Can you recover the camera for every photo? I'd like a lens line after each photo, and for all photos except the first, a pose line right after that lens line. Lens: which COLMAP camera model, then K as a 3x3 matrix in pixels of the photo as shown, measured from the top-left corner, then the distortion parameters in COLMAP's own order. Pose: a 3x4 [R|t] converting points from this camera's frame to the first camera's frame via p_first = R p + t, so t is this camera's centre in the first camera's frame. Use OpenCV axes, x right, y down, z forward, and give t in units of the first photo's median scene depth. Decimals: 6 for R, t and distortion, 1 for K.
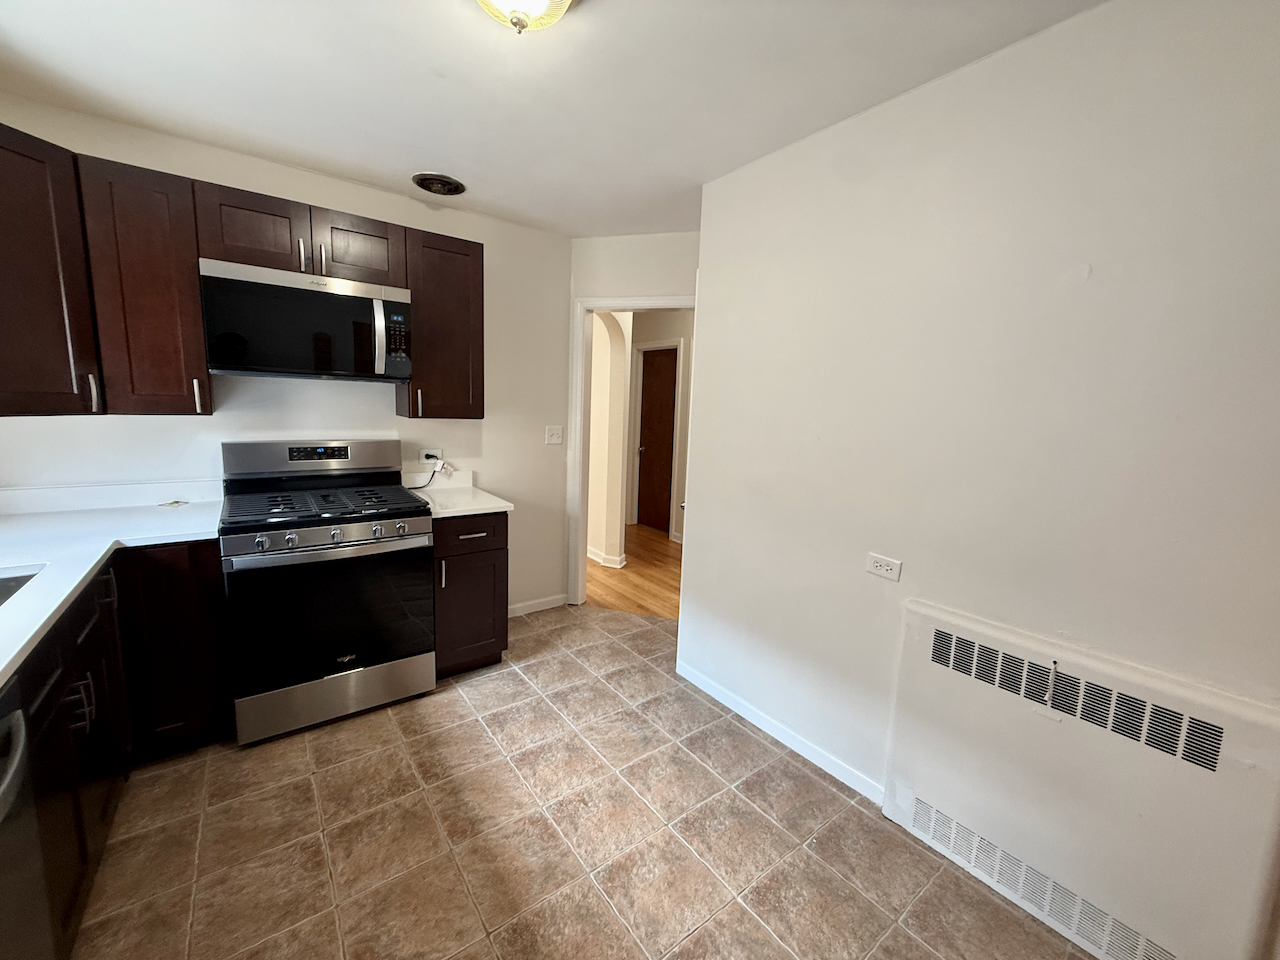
lens RADIAL K [[508.8, 0, 637.9], [0, 508.8, 479.8], [0, 0, 1]] dist [-0.002276, 0.000233]
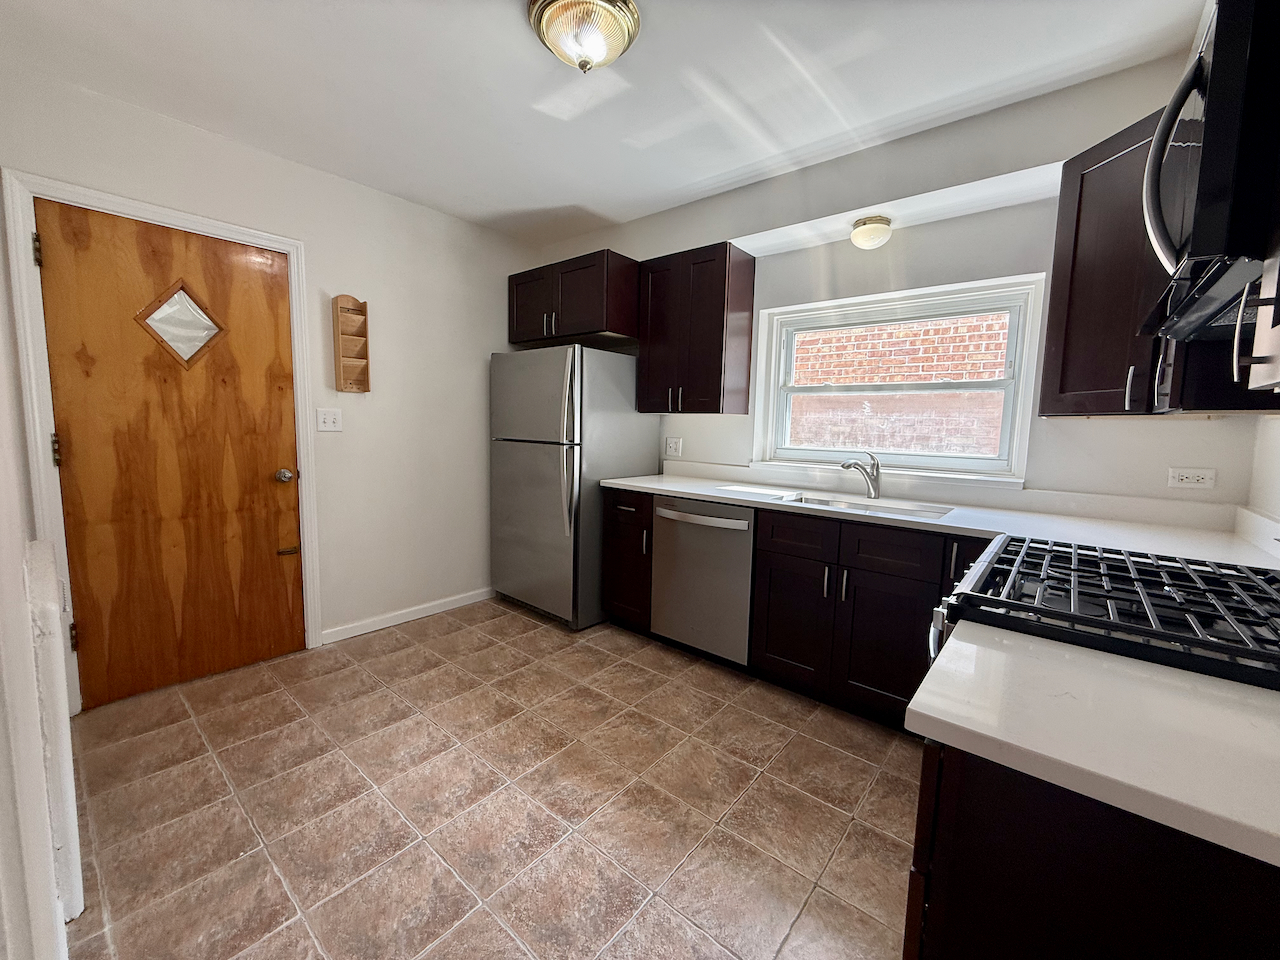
lens RADIAL K [[508.8, 0, 637.9], [0, 508.8, 479.8], [0, 0, 1]] dist [-0.002276, 0.000233]
pose [[-0.973491, -0.037880, -0.225567, -0.075489], [-0.093967, 0.965357, 0.243425, -0.148878], [0.208532, 0.258168, -0.943326, 1.637205]]
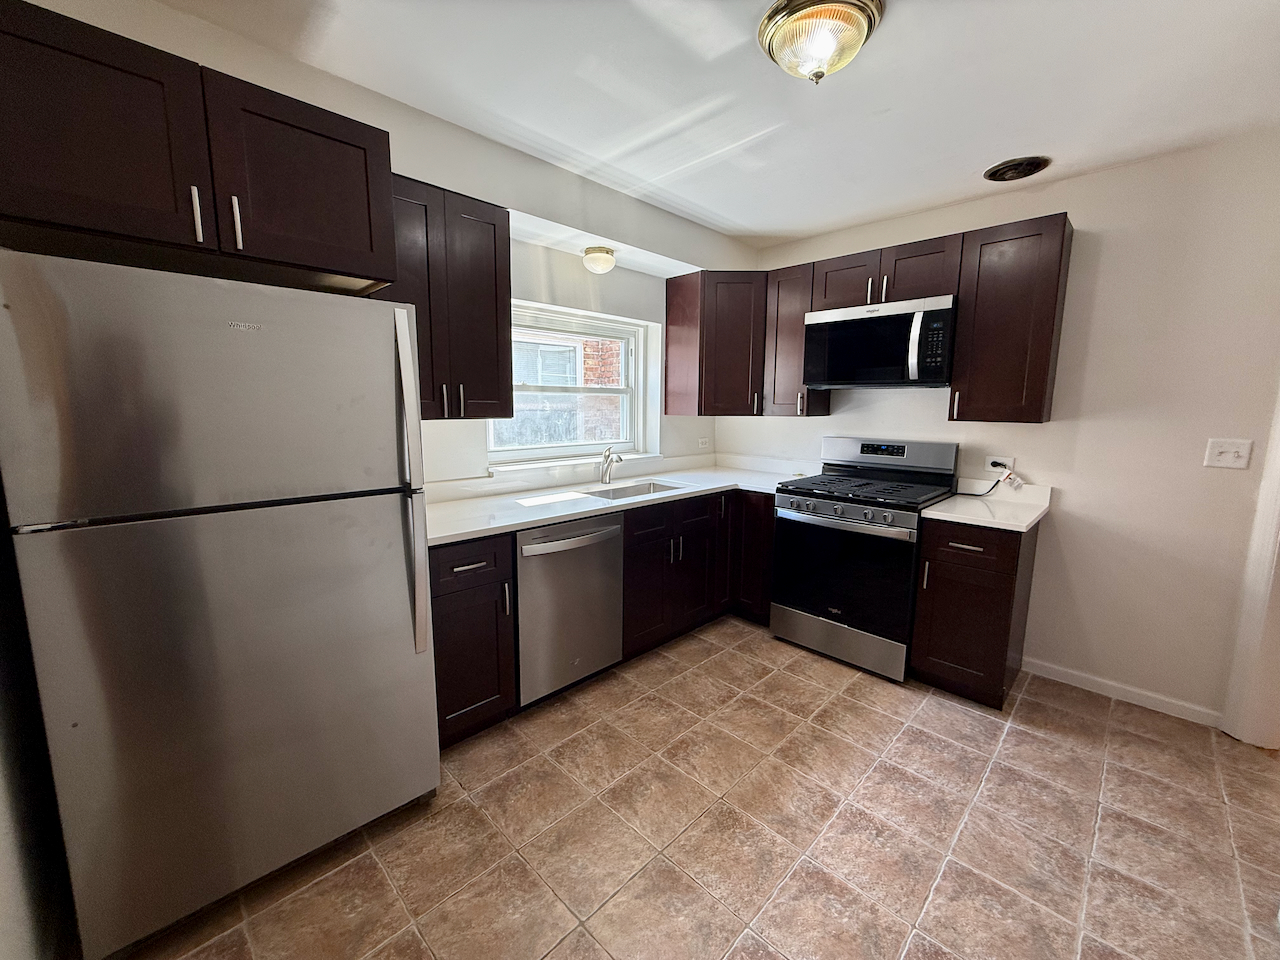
lens RADIAL K [[508.8, 0, 637.9], [0, 508.8, 479.8], [0, 0, 1]] dist [-0.002276, 0.000233]
pose [[0.133370, 0.108591, -0.985099, 0.654497], [-0.148504, 0.984947, 0.088469, -0.003728], [0.979877, 0.134492, 0.147489, 0.354527]]
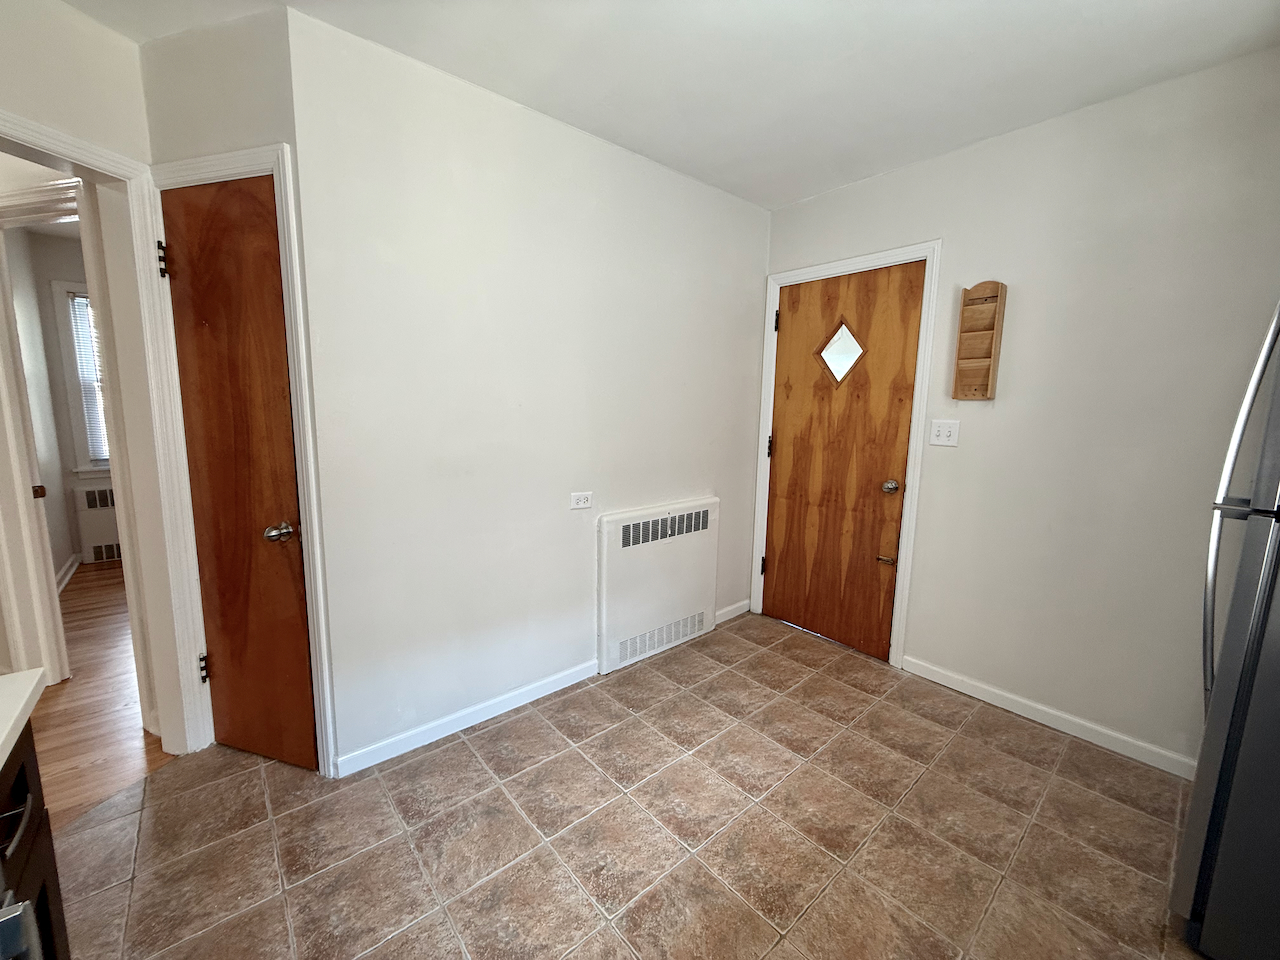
lens RADIAL K [[512.6, 0, 640.0], [0, 512.6, 480.0], [0, 0, 1]] dist [0.001797, 0.000152]
pose [[-0.062530, -0.186617, 0.980441, -0.778590], [0.127844, 0.972773, 0.193311, -0.111102], [-0.989821, 0.137431, -0.036970, 0.870370]]
